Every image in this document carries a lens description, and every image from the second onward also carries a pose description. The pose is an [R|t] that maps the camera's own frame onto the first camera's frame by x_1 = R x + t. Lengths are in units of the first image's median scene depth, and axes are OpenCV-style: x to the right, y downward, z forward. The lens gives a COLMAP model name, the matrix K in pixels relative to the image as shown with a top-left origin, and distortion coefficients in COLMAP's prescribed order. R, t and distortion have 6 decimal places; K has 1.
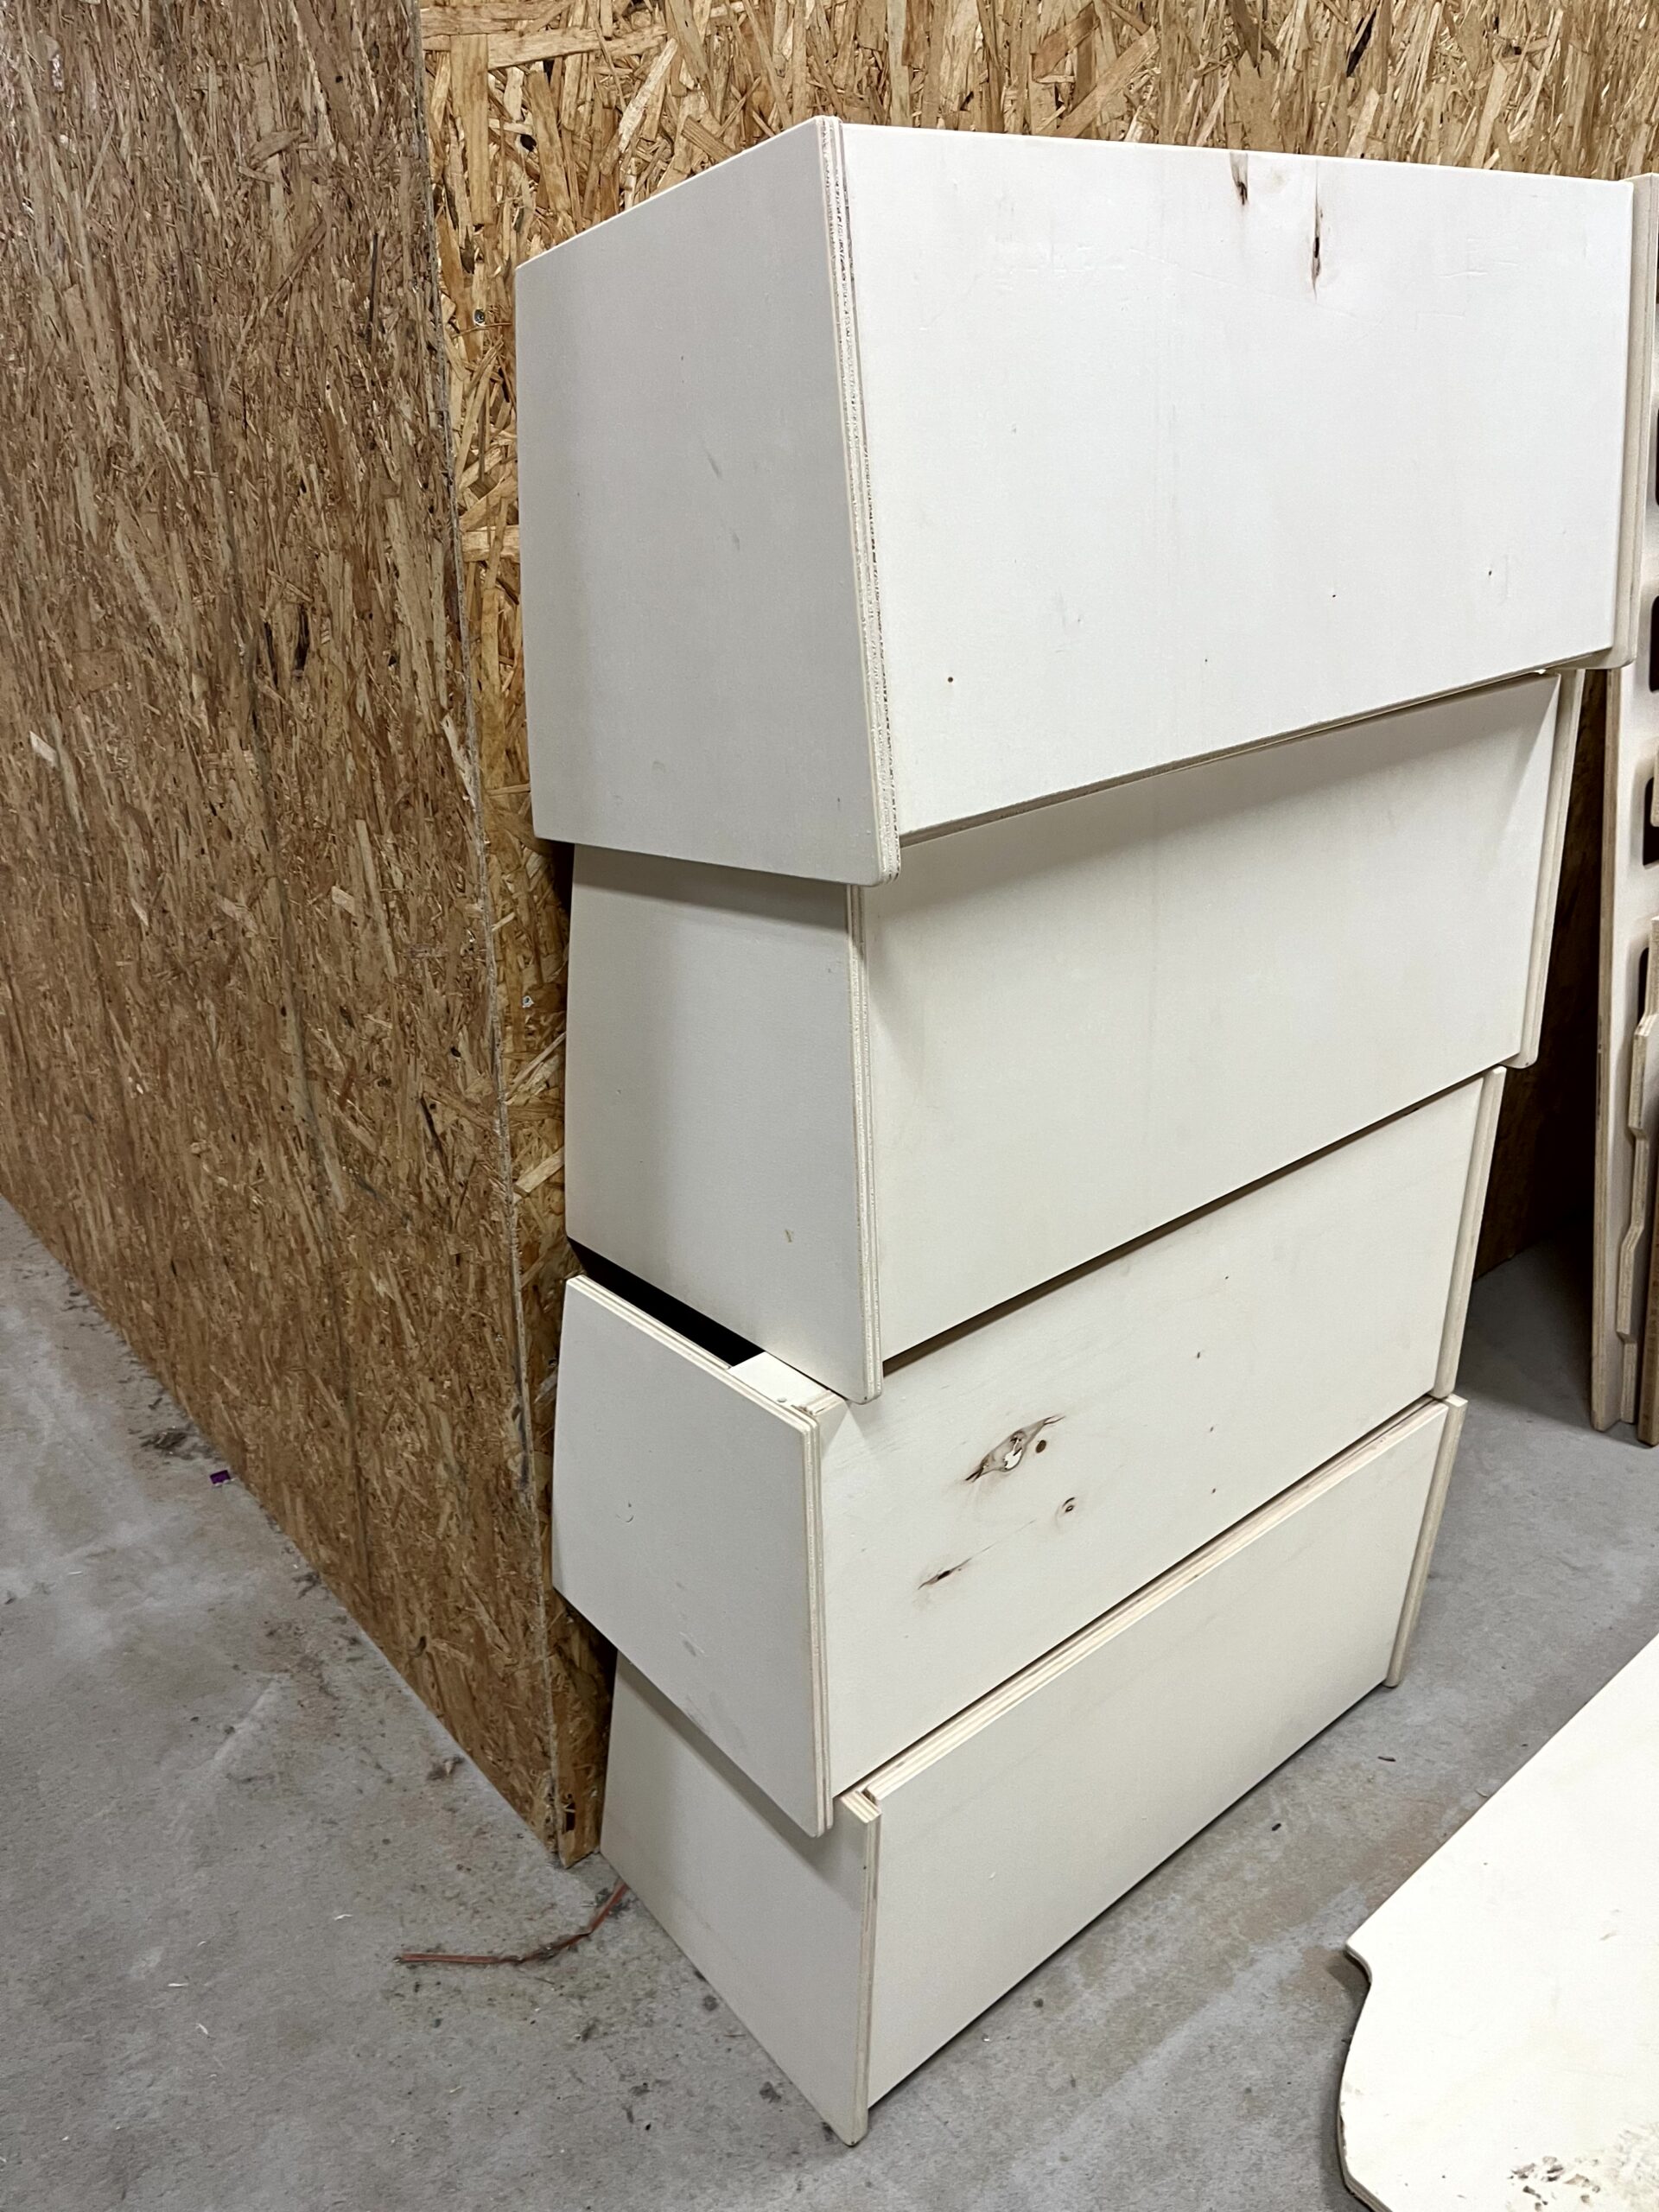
lens RADIAL K [[1678.5, 0, 814.1], [0, 1678.5, 1111.6], [0, 0, 1]] dist [0.045466, -0.046695]
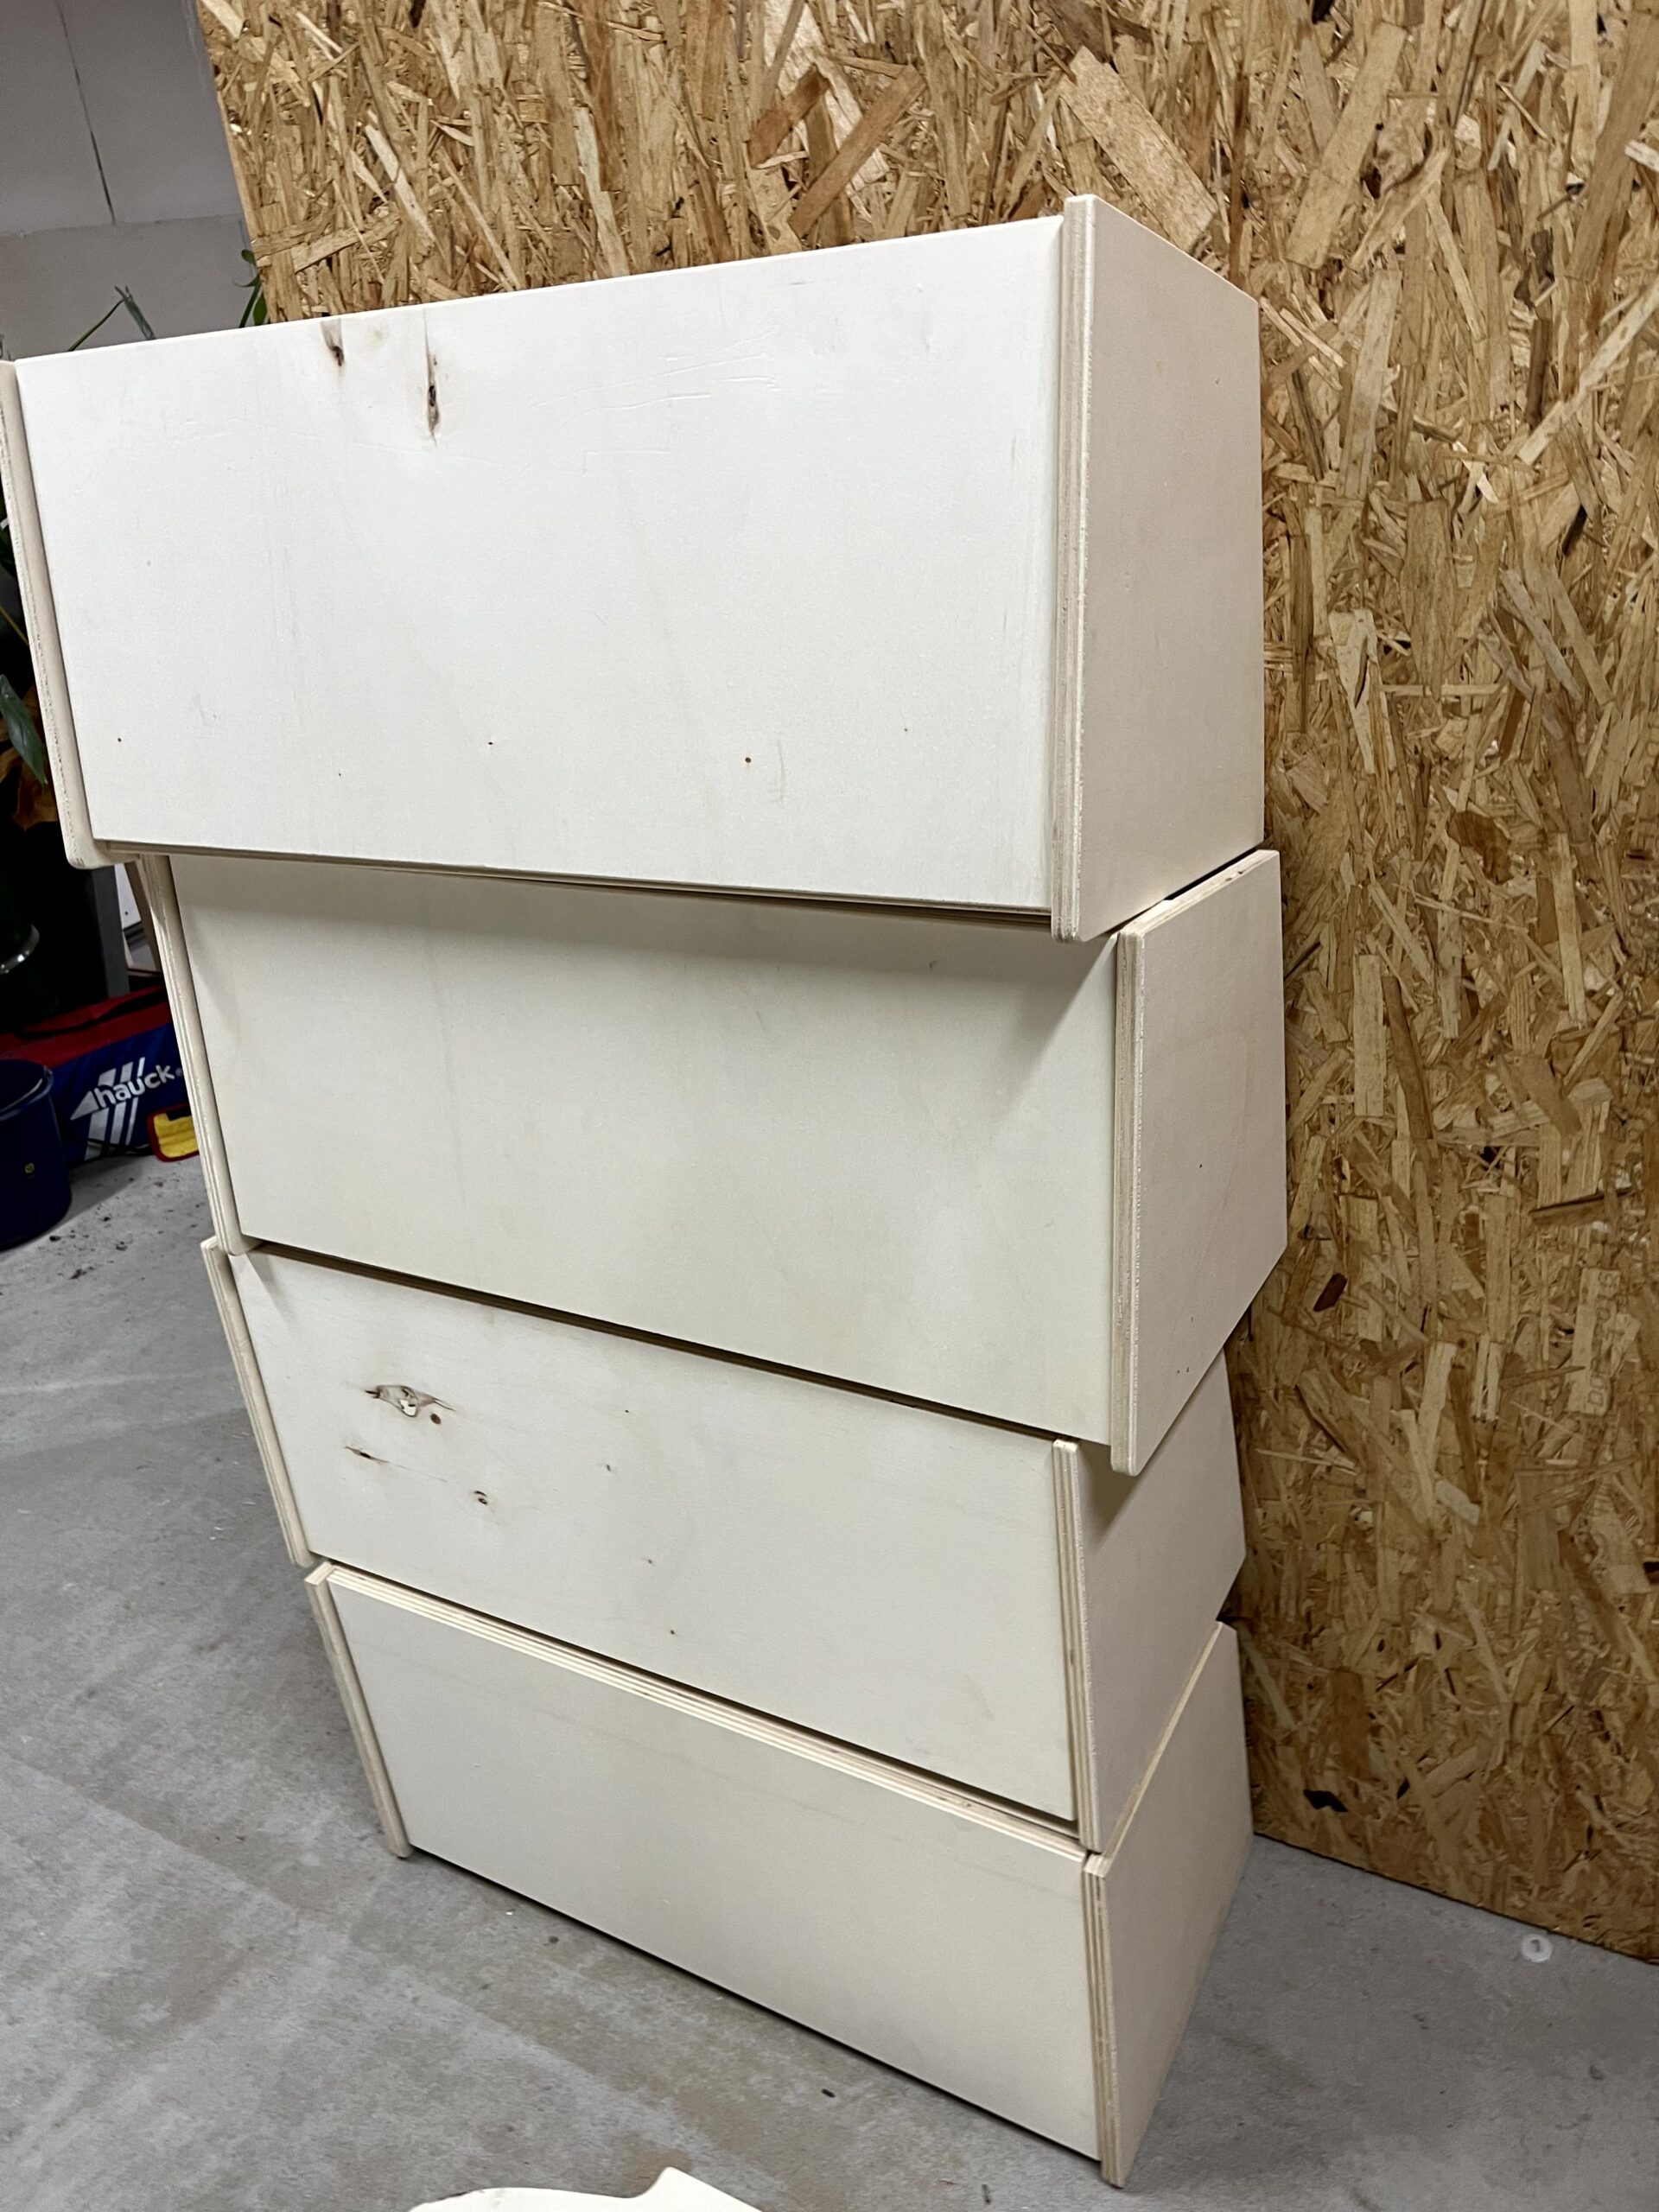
lens RADIAL K [[1678.5, 0, 822.0], [0, 1678.5, 1105.3], [0, 0, 1]] dist [0.045466, -0.046695]
pose [[0.346701, 0.370720, -0.861606, 1.195711], [-0.312831, 0.911687, 0.266388, -0.404238], [0.884271, 0.177180, 0.432056, 0.736288]]
